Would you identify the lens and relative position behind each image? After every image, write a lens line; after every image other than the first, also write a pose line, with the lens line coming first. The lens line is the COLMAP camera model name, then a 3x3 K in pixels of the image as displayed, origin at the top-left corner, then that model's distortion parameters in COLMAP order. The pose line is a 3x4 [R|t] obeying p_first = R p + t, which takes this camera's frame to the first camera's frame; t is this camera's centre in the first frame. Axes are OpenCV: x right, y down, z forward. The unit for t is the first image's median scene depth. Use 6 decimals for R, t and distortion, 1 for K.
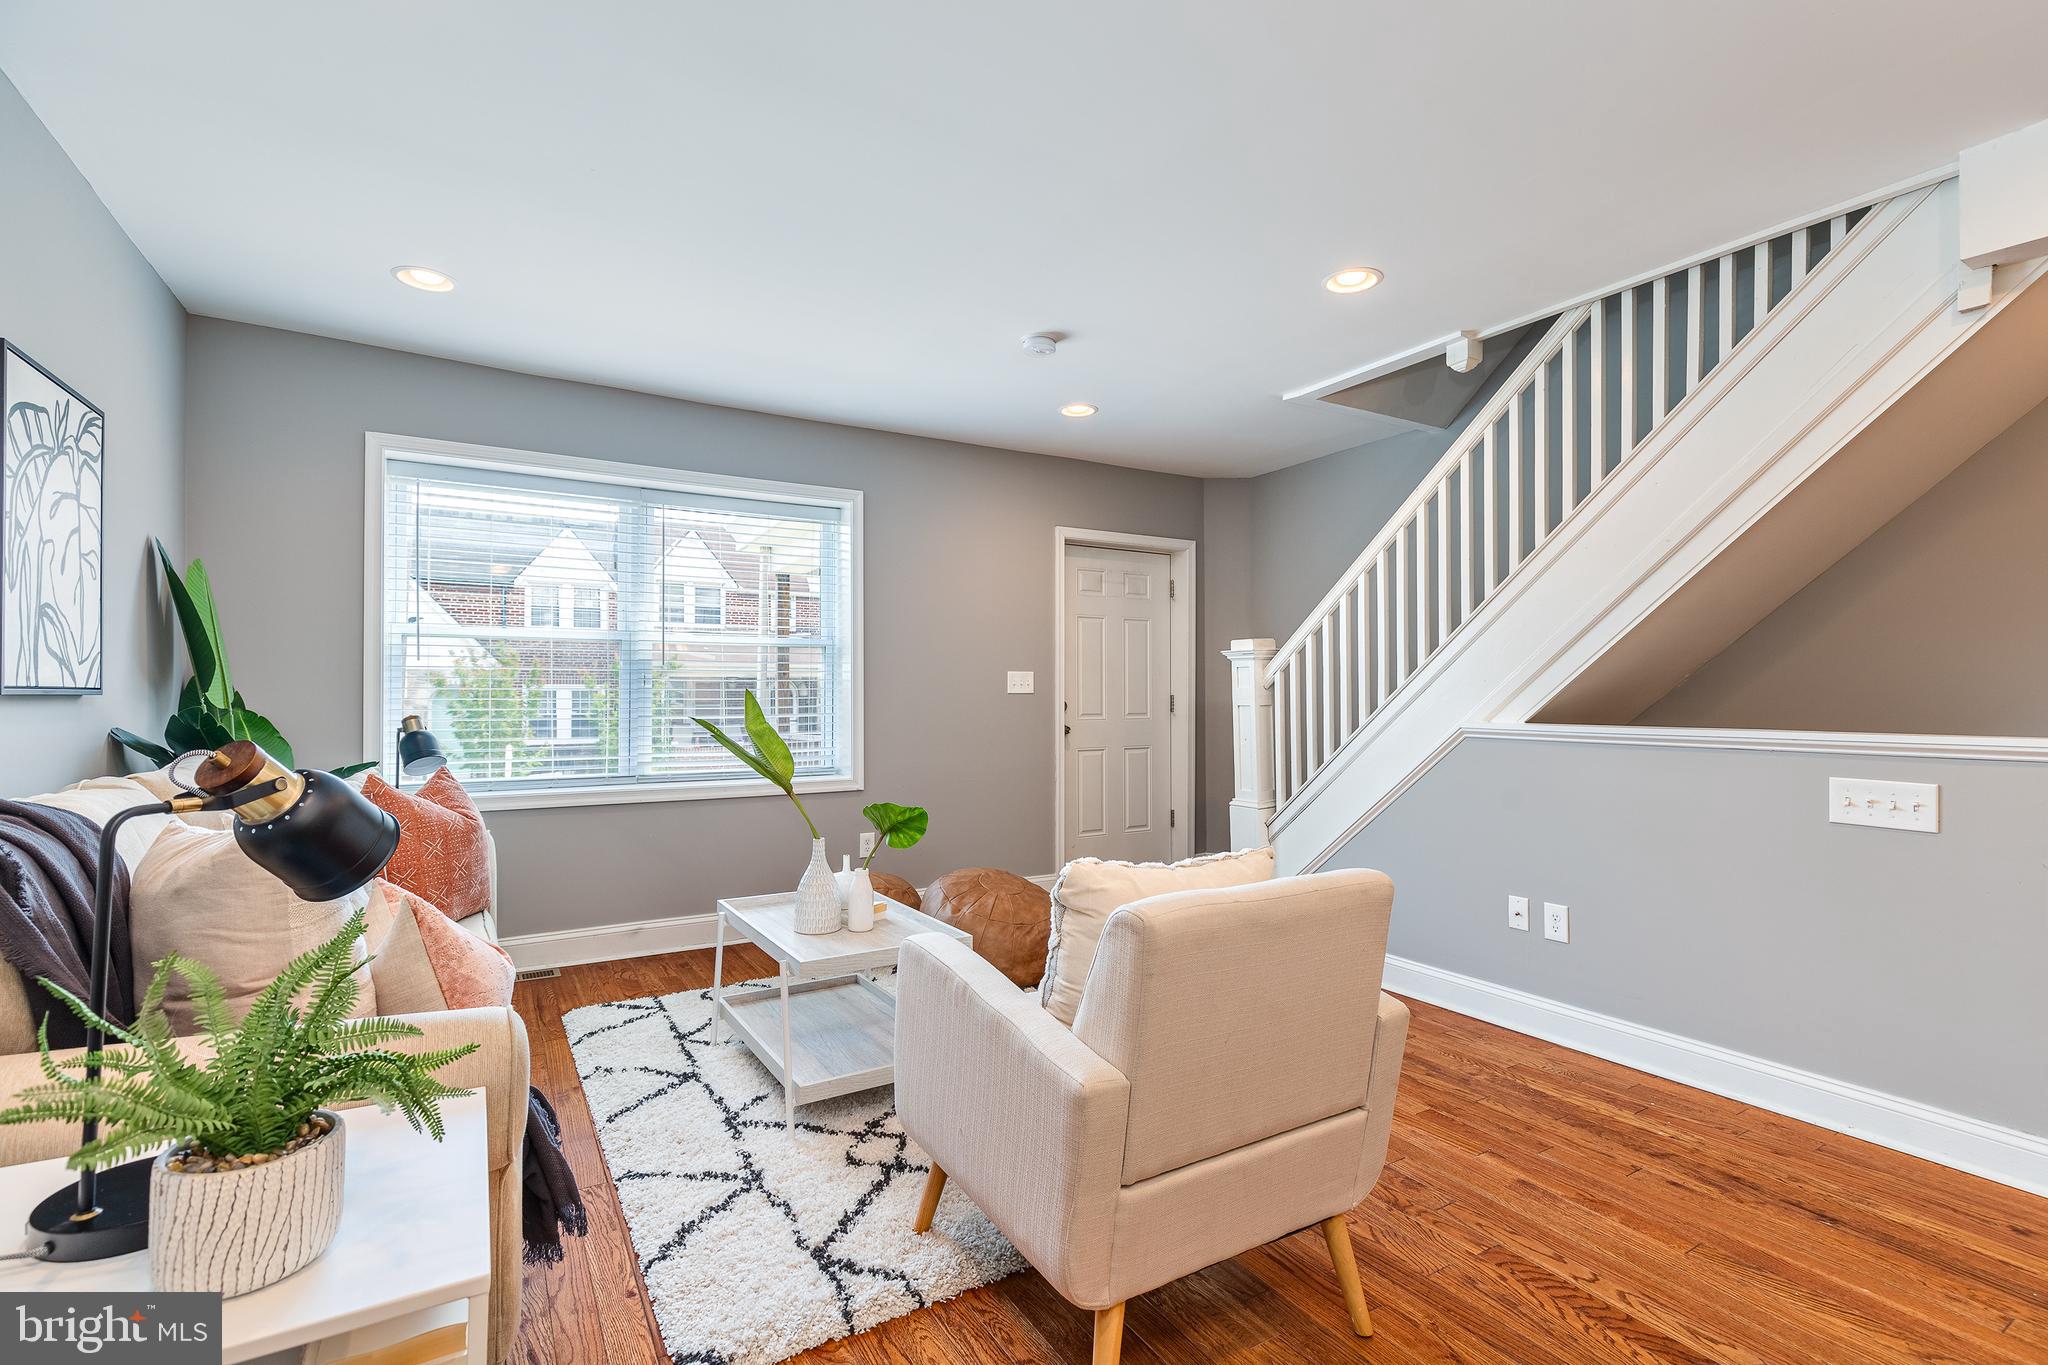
lens RADIAL K [[926.4, 0, 1033.2], [0, 926.4, 685.8], [0, 0, 1]] dist [0.010848, -0.001429]
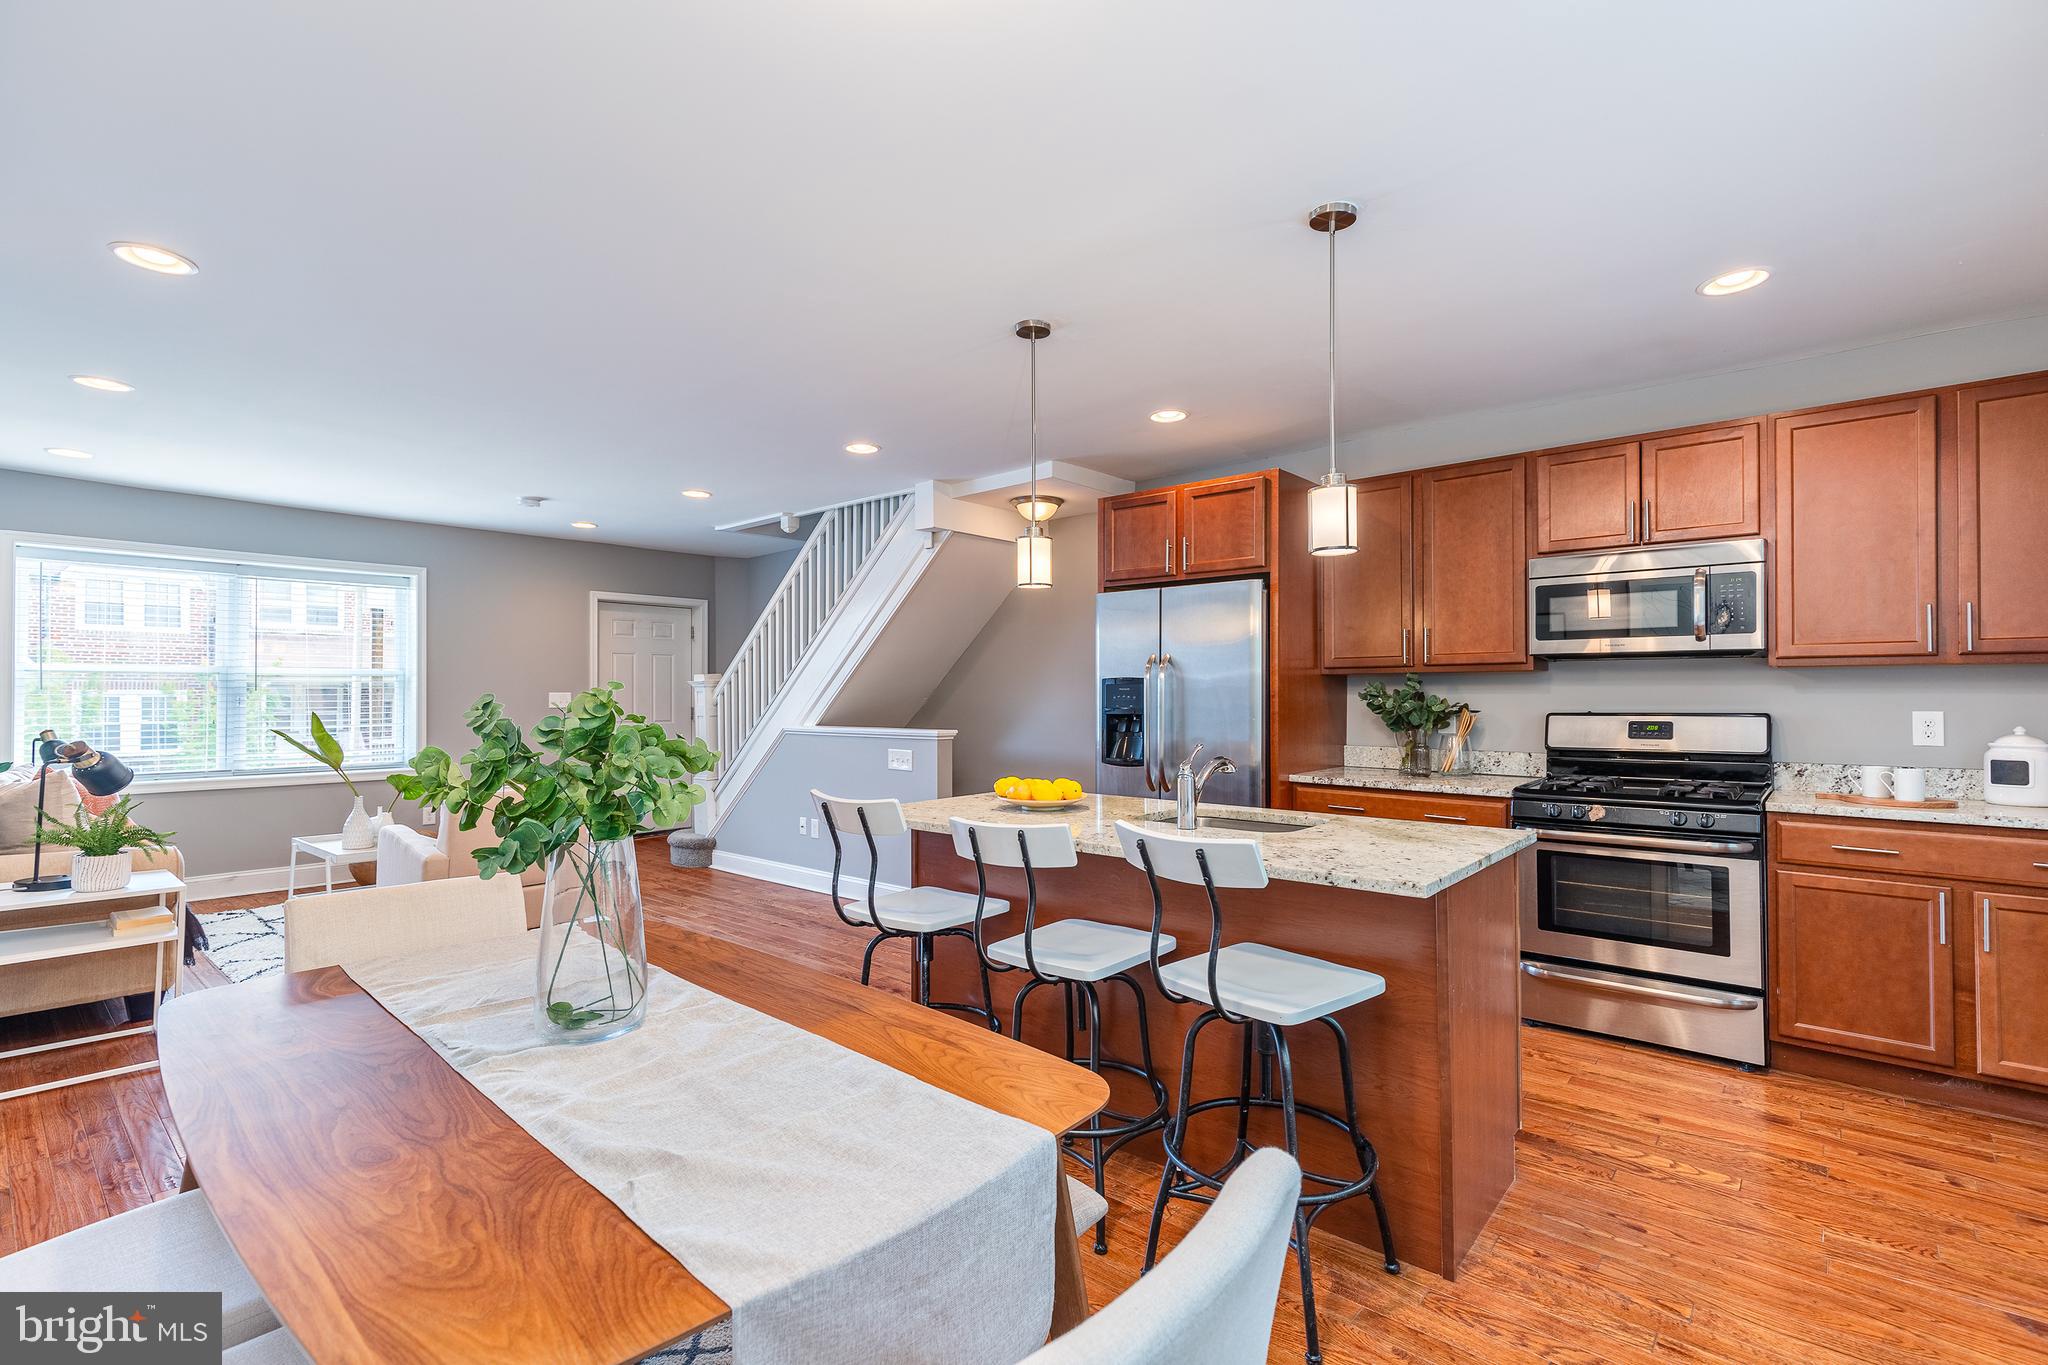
lens RADIAL K [[926.4, 0, 1033.2], [0, 926.4, 685.8], [0, 0, 1]] dist [0.010848, -0.001429]
pose [[0.952332, 0.000893, 0.305061, 0.390632], [-0.000533, 0.999999, -0.001262, -0.038939], [-0.305062, 0.001039, 0.952332, -0.939431]]
